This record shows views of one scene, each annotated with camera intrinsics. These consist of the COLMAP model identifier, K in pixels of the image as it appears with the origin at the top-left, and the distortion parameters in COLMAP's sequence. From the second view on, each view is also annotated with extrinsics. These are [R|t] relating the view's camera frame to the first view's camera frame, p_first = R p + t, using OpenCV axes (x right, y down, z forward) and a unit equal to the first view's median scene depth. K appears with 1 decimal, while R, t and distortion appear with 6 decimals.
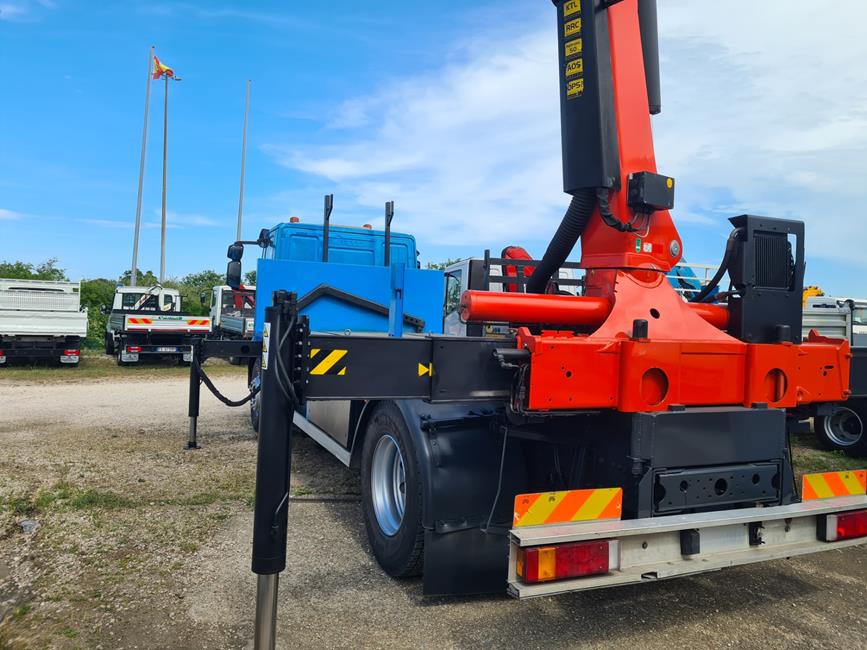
lens RADIAL K [[660.7, 0, 432.0], [0, 660.7, 280.1], [0, 0, 1]] dist [0.032686, -0.000118]
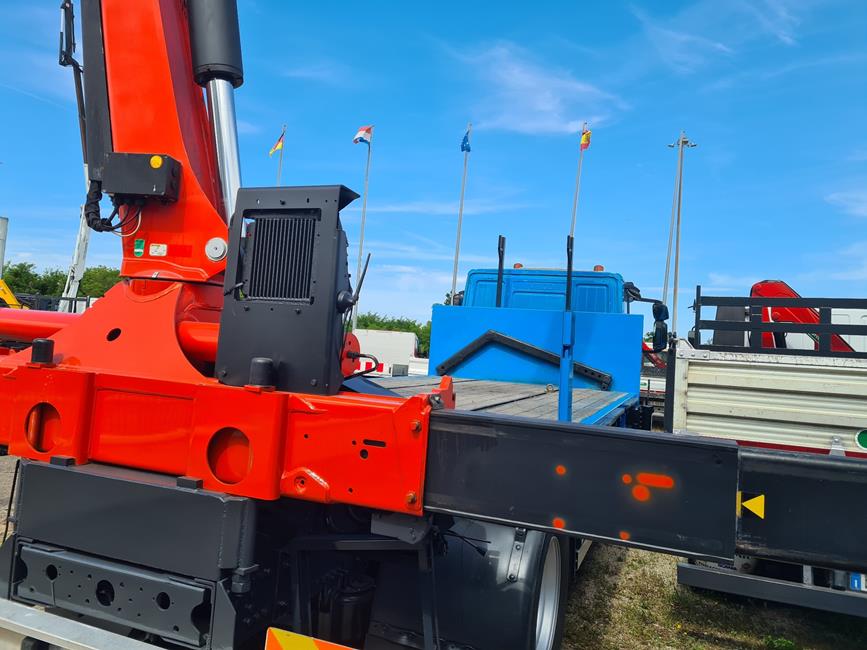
lens RADIAL K [[665.8, 0, 531.8], [0, 665.8, 302.1], [0, 0, 1]] dist [0.025176, -0.007088]
pose [[0.691501, -0.043265, -0.721078, 1.052553], [-0.006538, 0.997789, -0.066137, 0.052087], [0.722345, 0.050448, 0.689690, 0.708883]]
